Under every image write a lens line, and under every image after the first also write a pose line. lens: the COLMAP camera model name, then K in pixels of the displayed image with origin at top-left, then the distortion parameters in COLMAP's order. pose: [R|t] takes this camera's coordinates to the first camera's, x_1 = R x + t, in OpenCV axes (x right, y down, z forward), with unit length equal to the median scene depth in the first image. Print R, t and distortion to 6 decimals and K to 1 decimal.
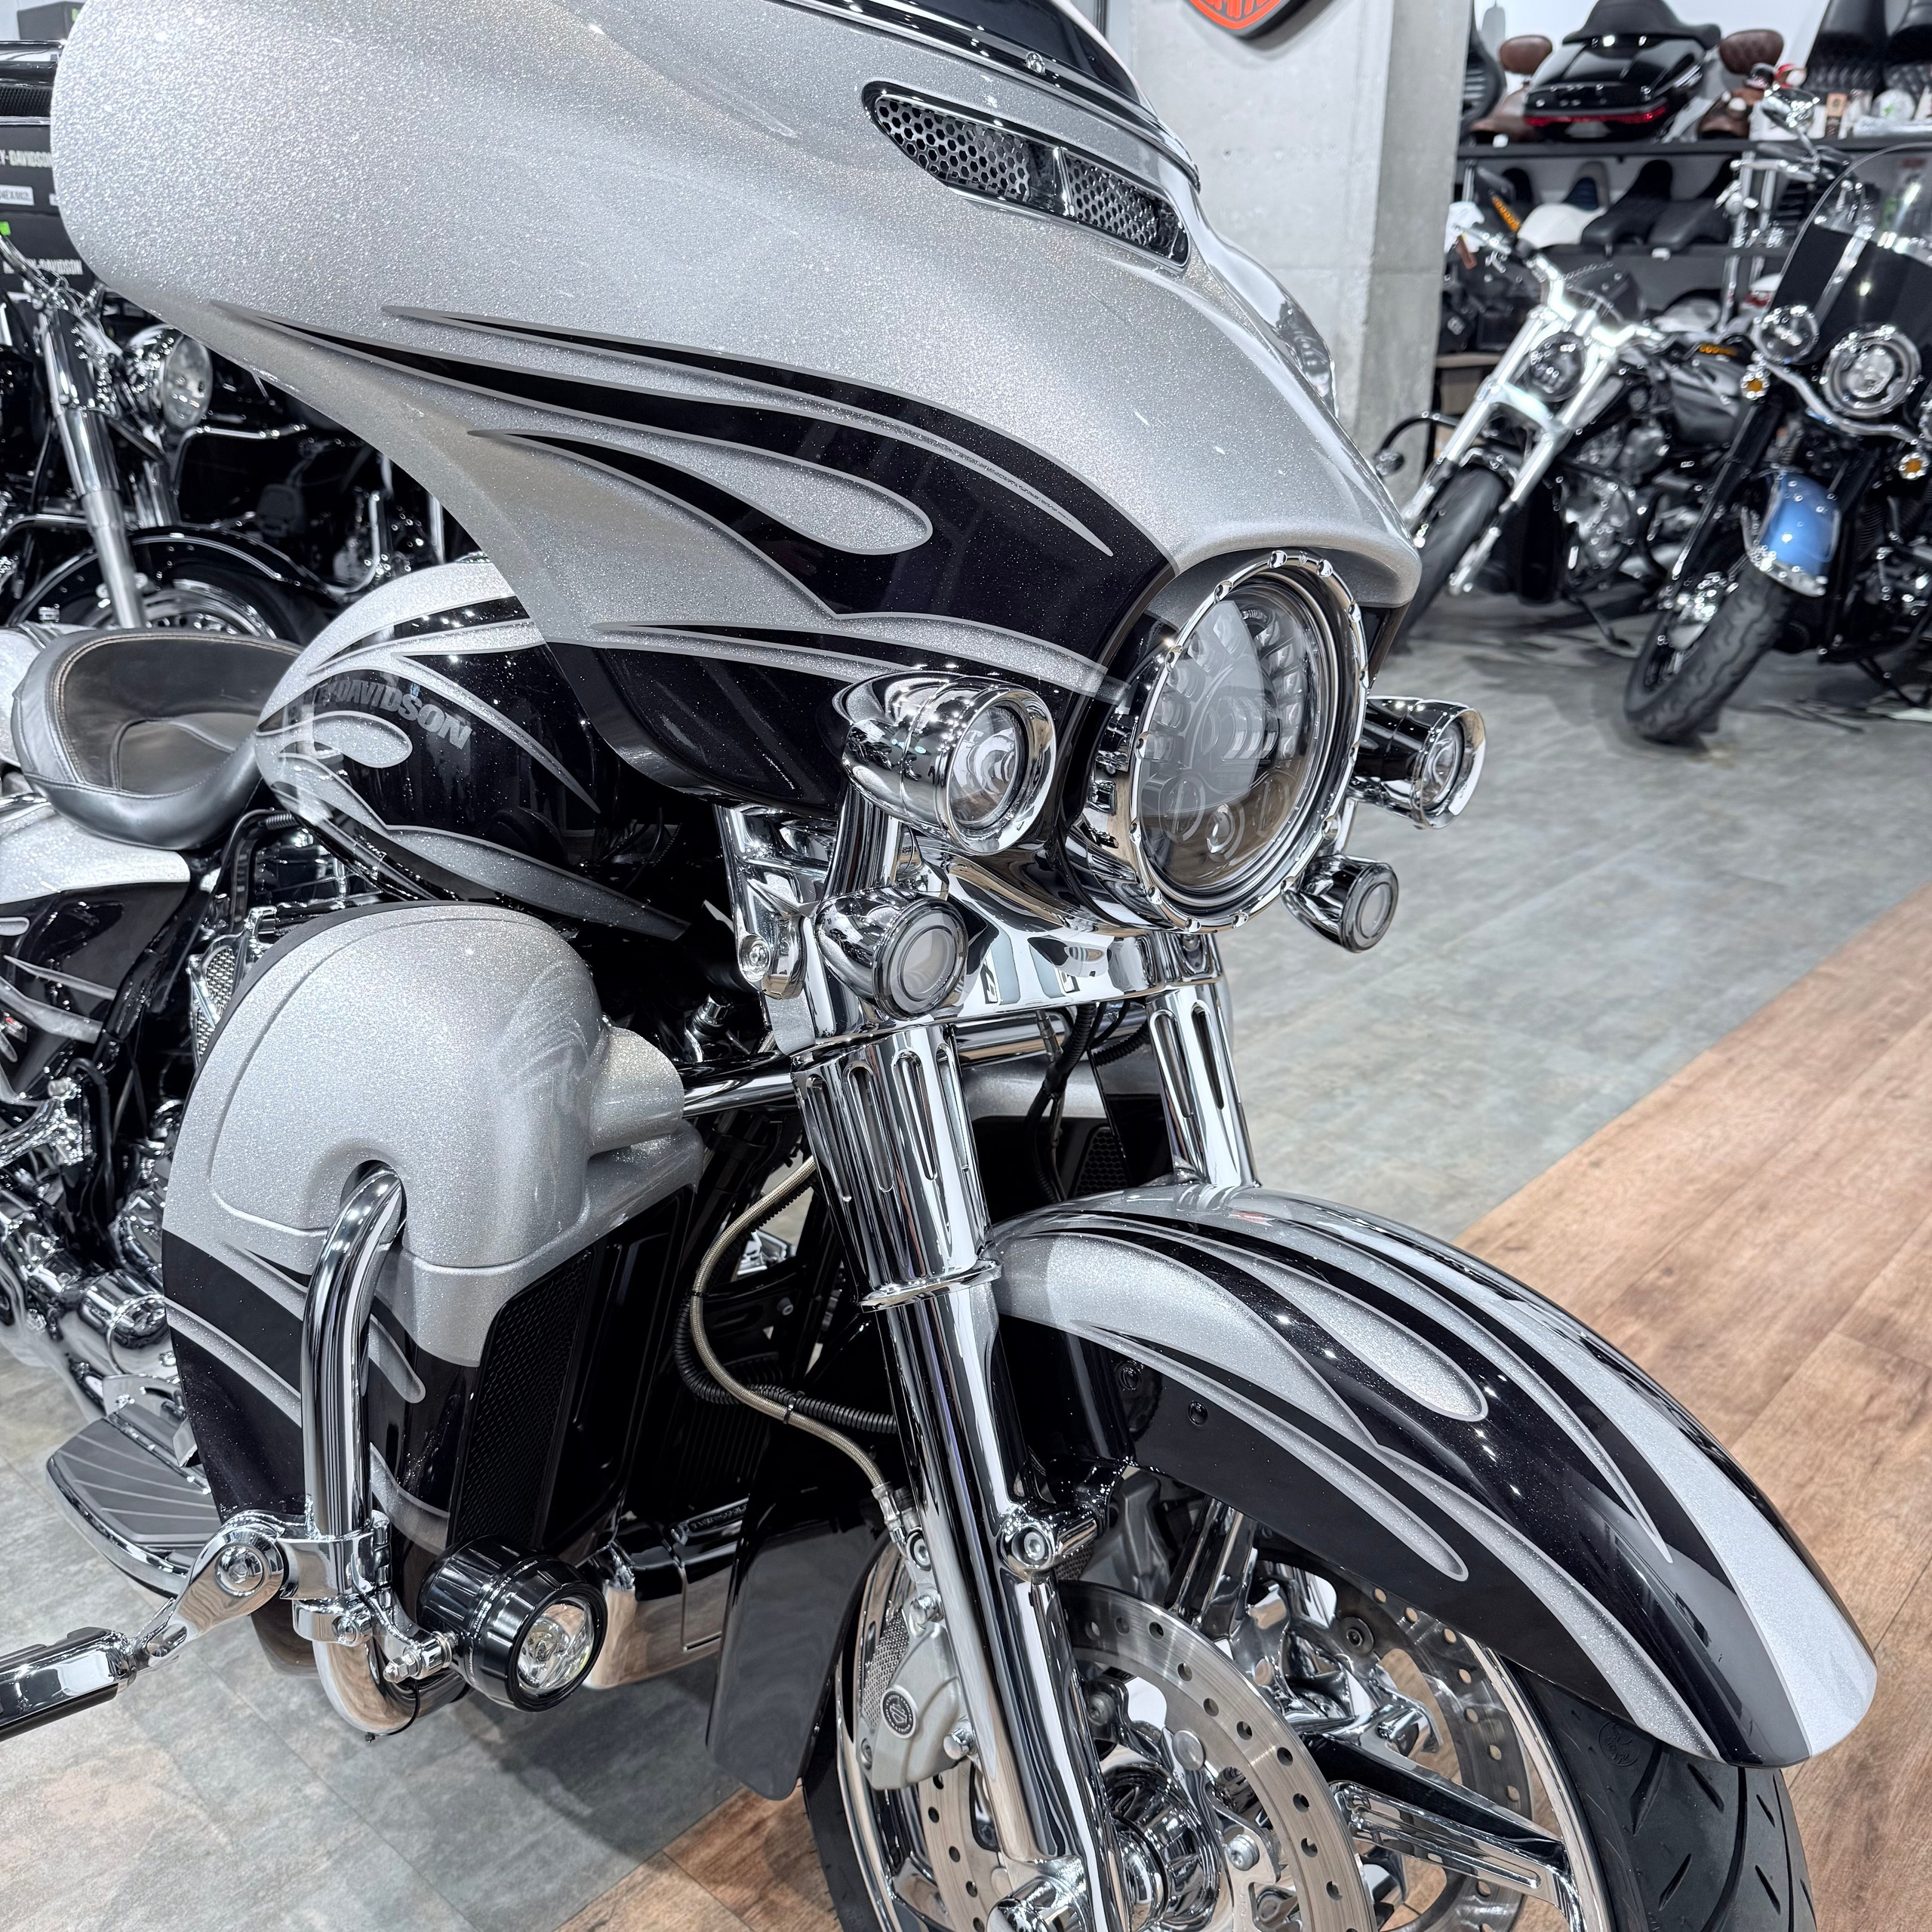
lens RADIAL K [[1854.2, 0, 973.8], [0, 1854.2, 964.5], [0, 0, 1]] dist [-0.002799, 0.000000]
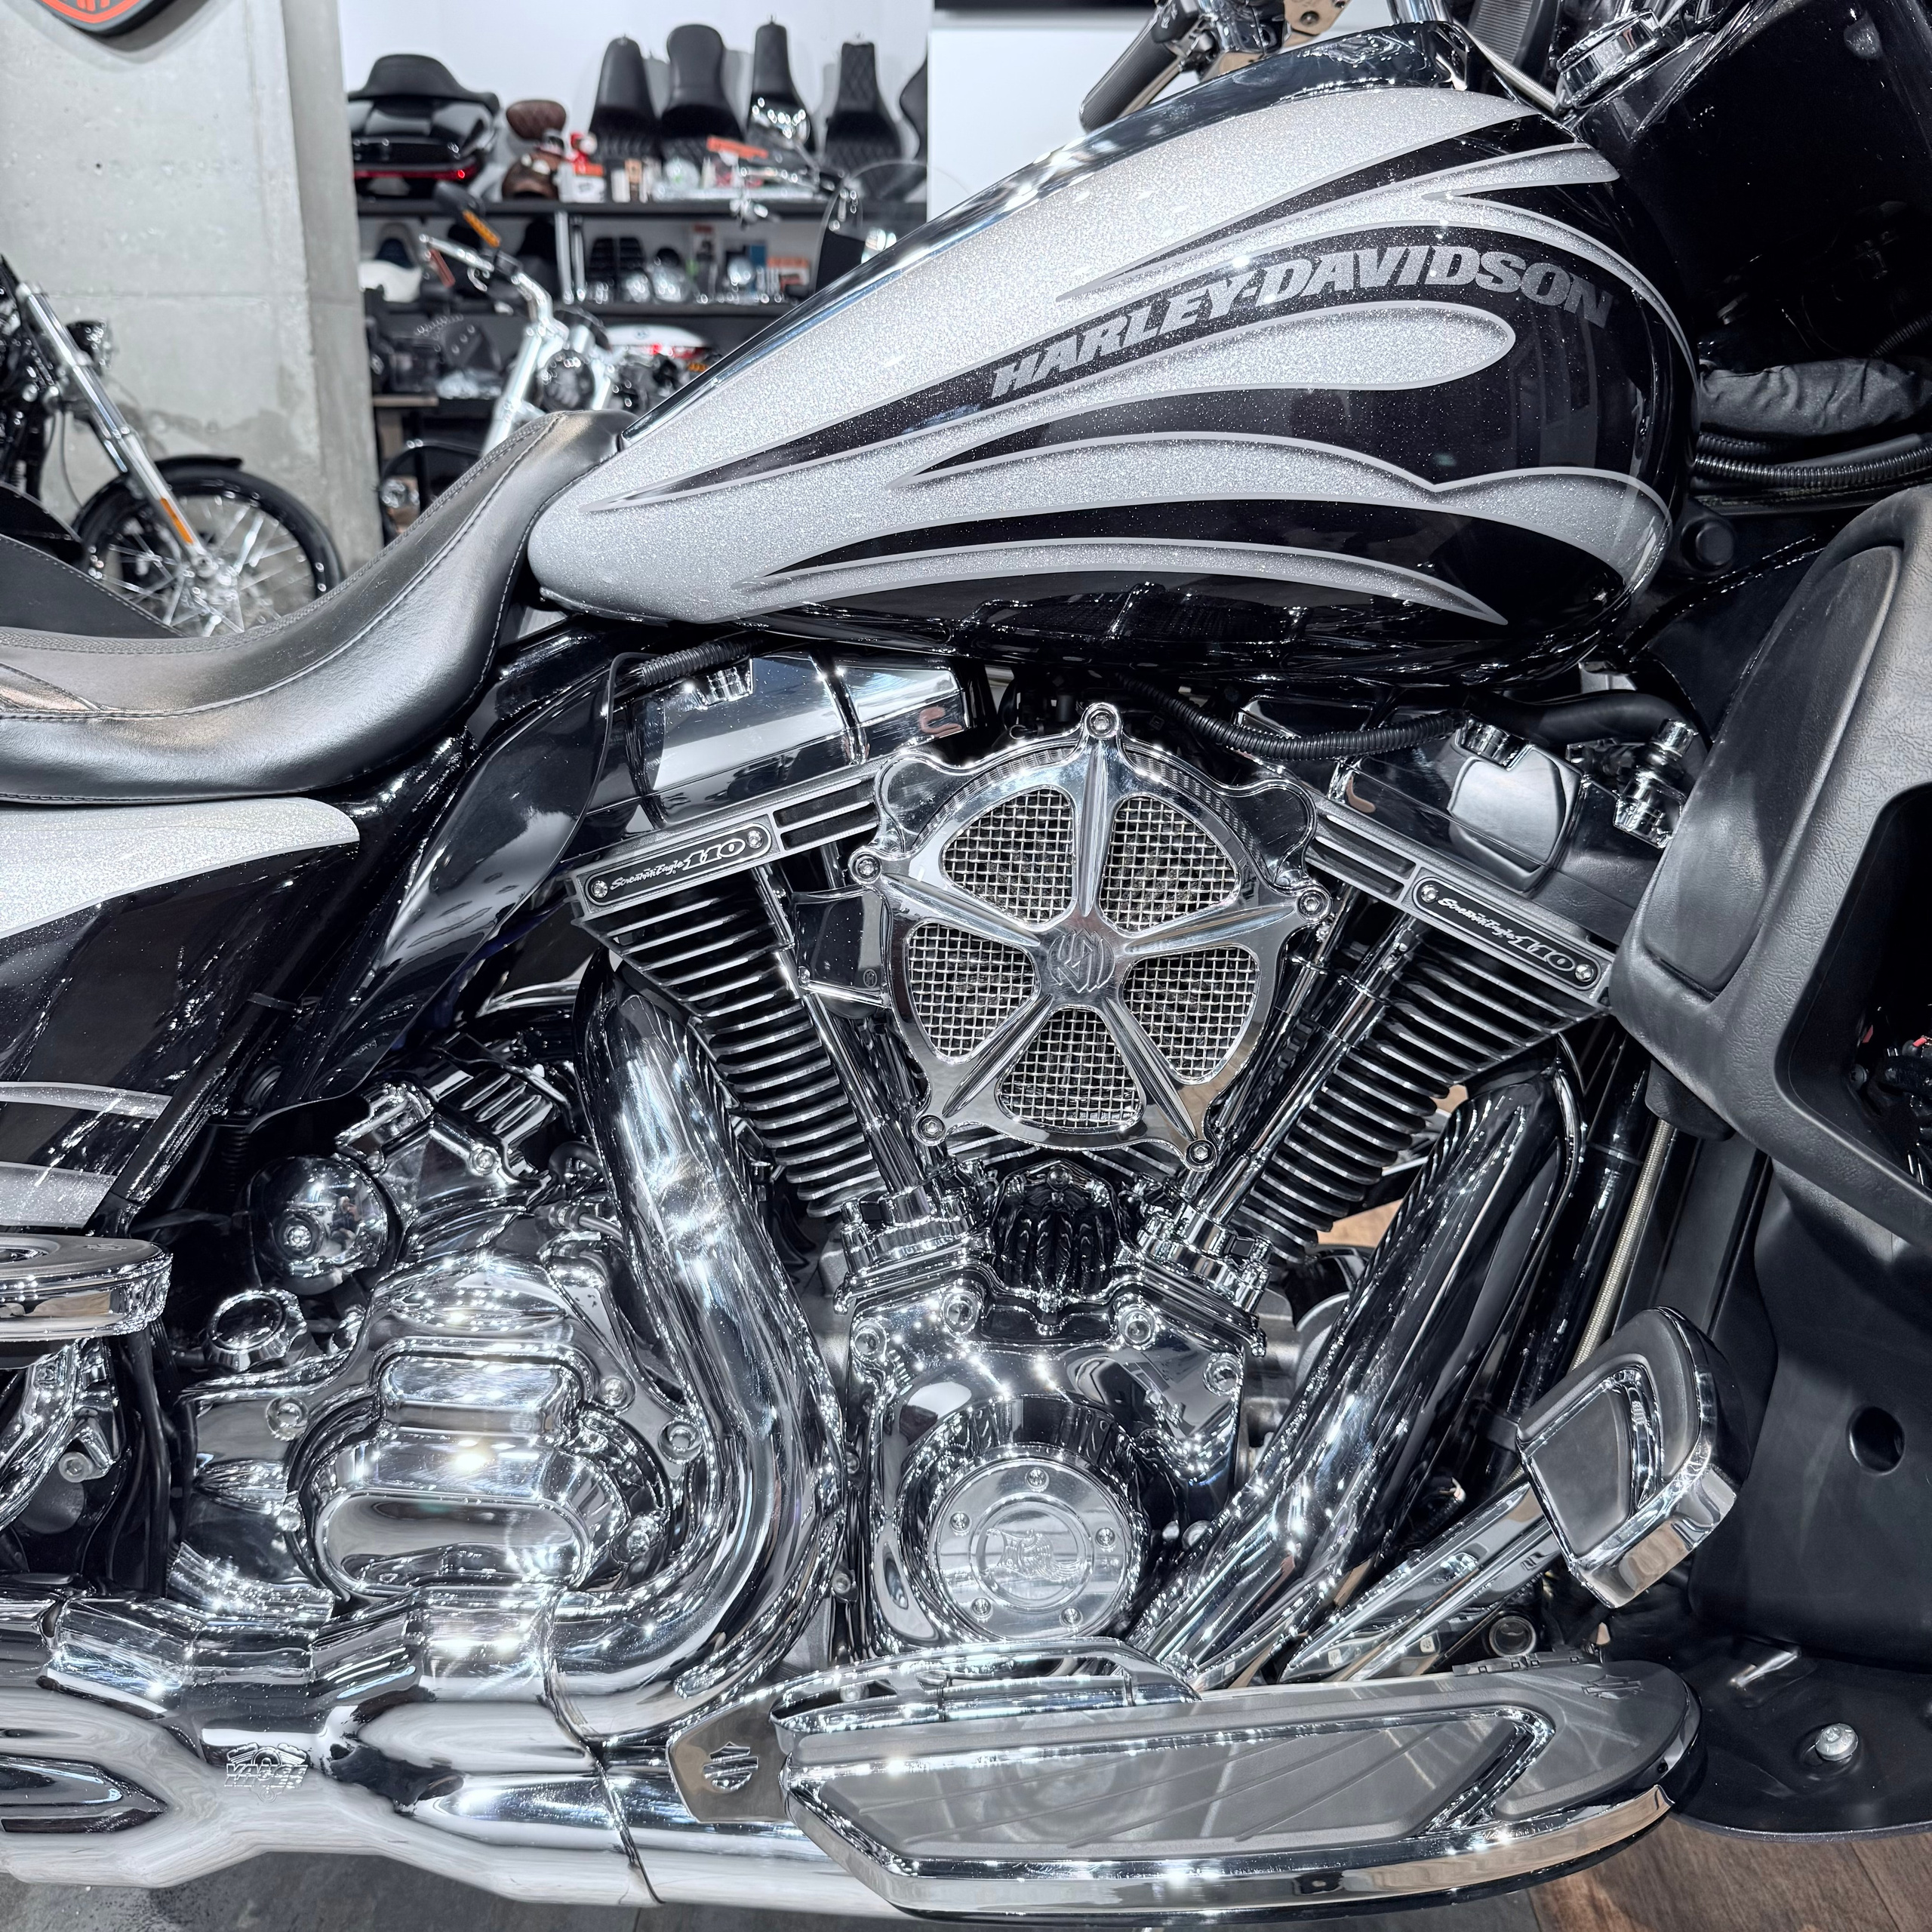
lens RADIAL K [[1854.2, 0, 926.8], [0, 1854.2, 980.2], [0, 0, 1]] dist [-0.002799, 0.000000]
pose [[0.767230, -0.201701, 0.608831, -0.373871], [0.237593, 0.971108, 0.022313, 0.013421], [-0.595742, 0.127535, 0.792986, 0.278533]]
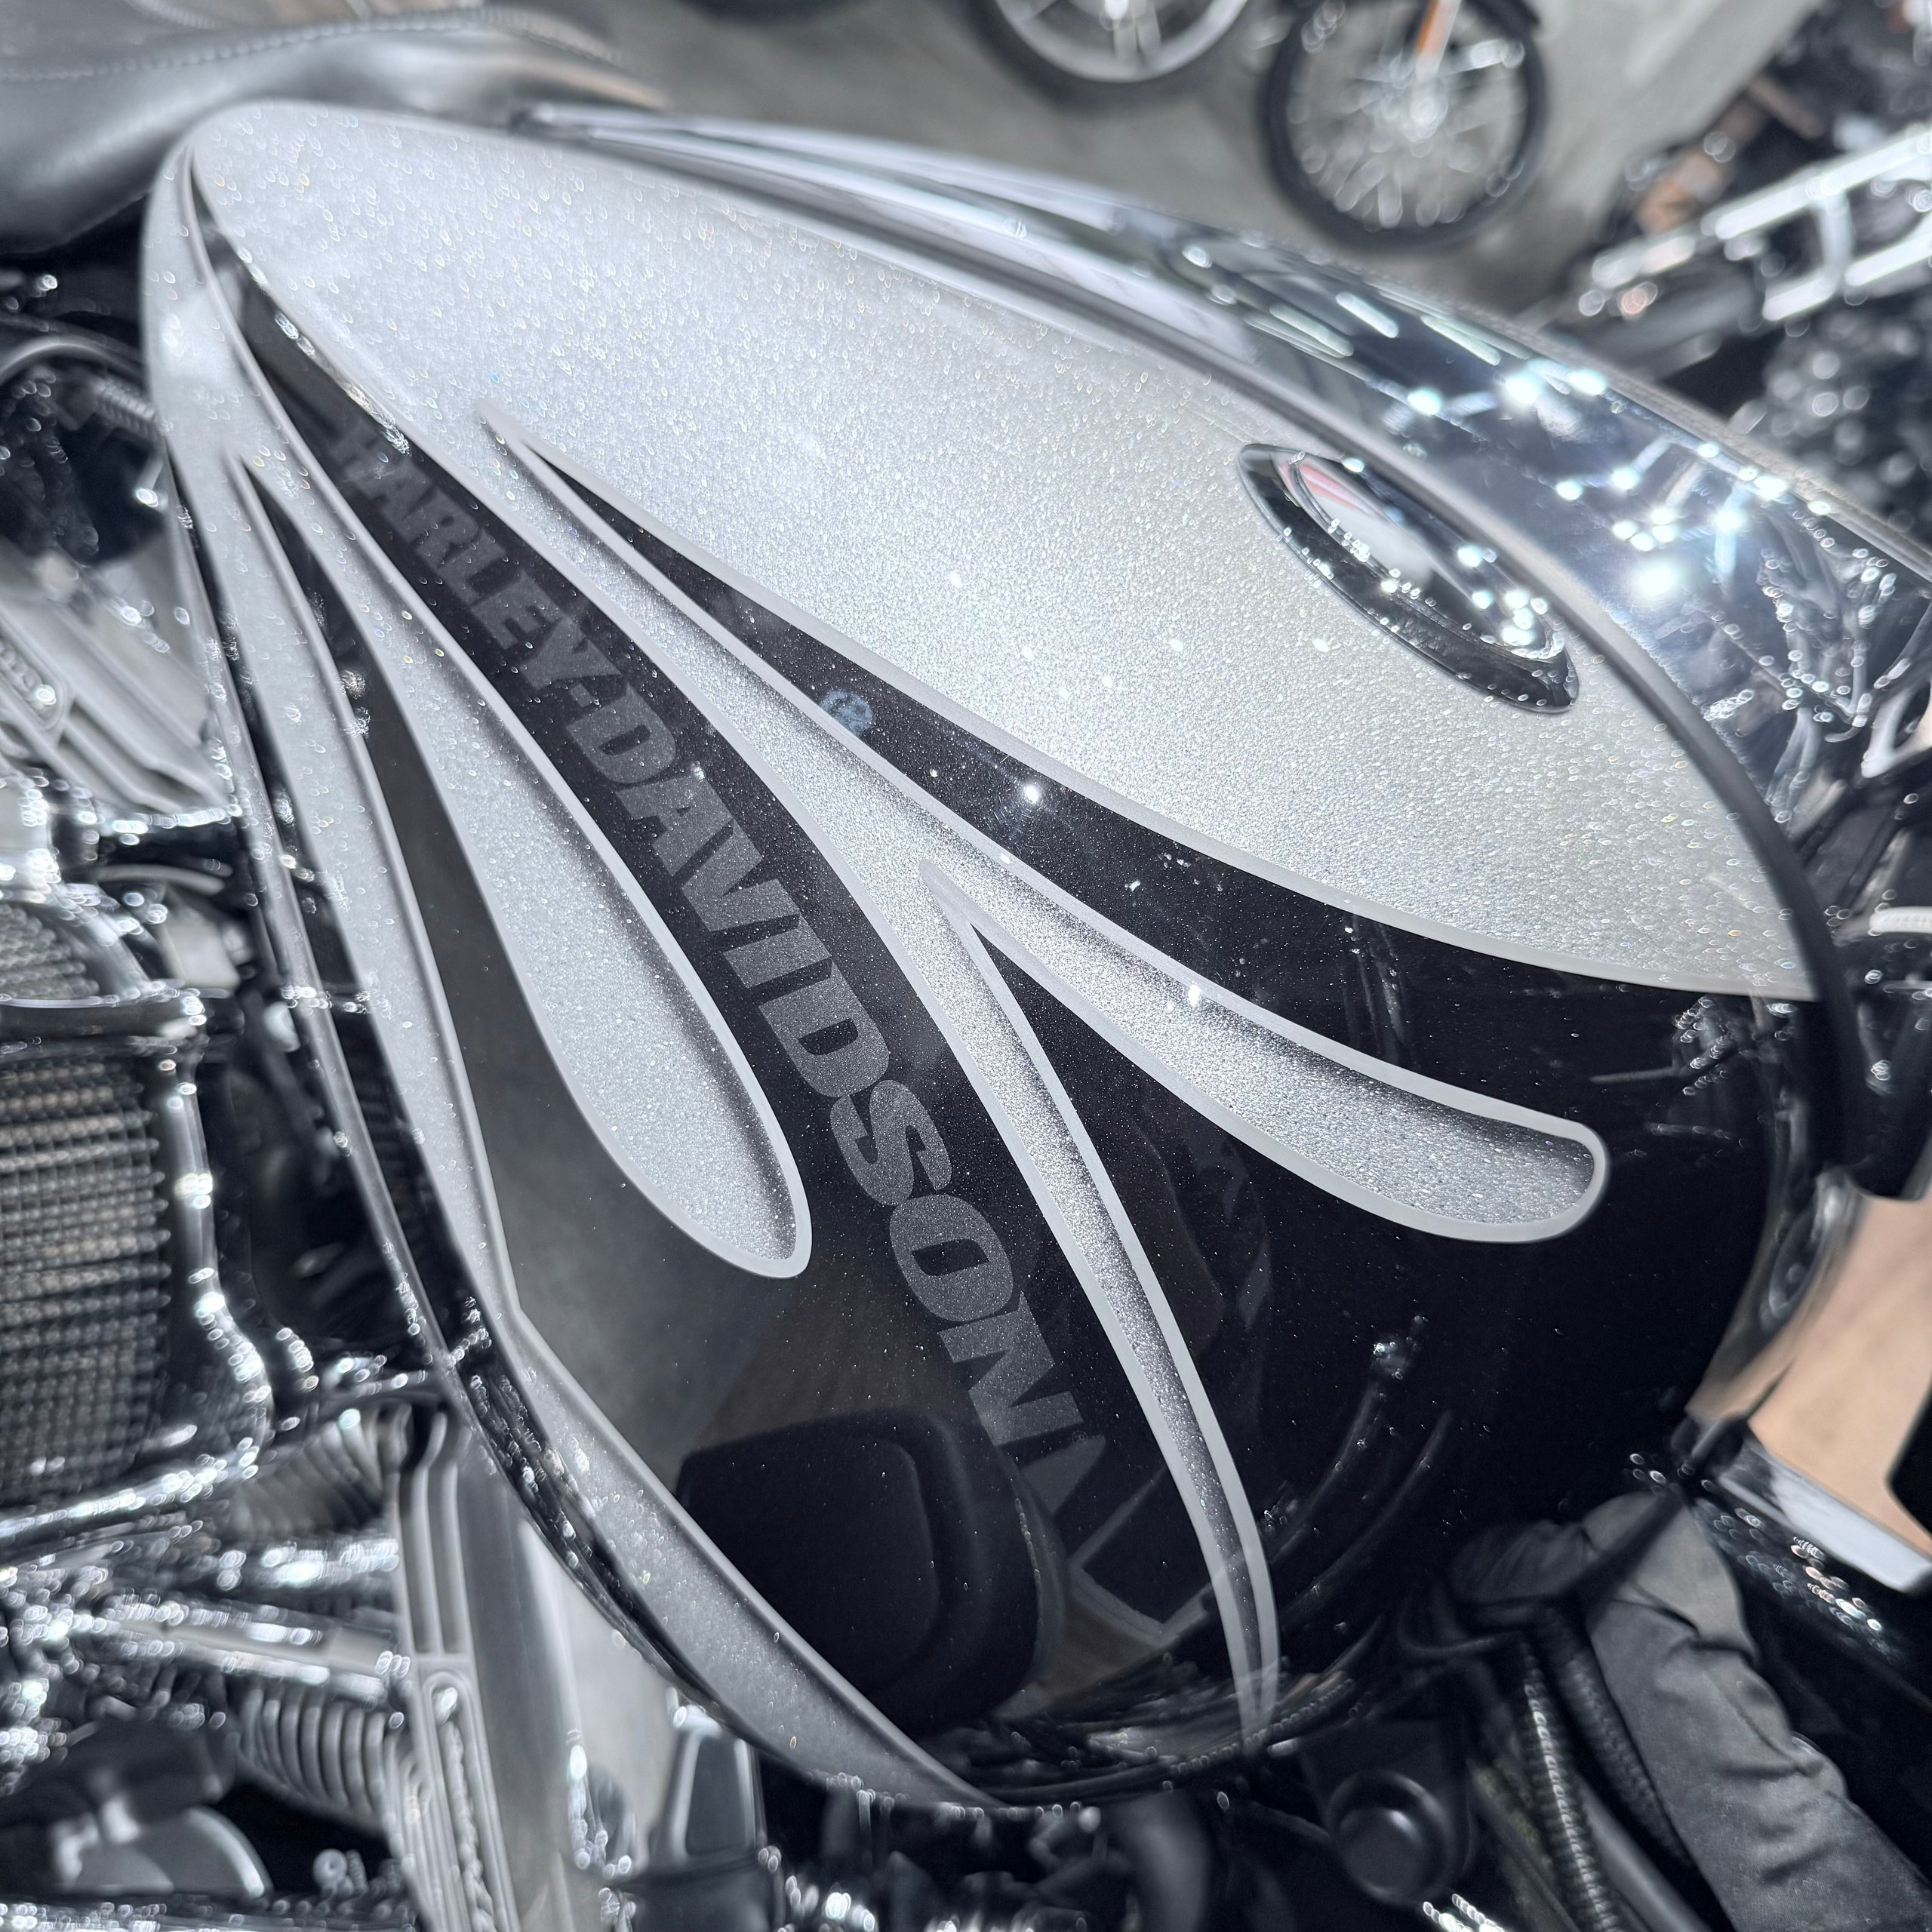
lens RADIAL K [[1854.2, 0, 964.1], [0, 1854.2, 969.1], [0, 0, 1]] dist [-0.002799, 0.000000]
pose [[0.823996, 0.490581, 0.283481, -0.159929], [-0.558065, 0.789199, 0.256376, -0.094827], [-0.097949, -0.369454, 0.924073, 0.336773]]
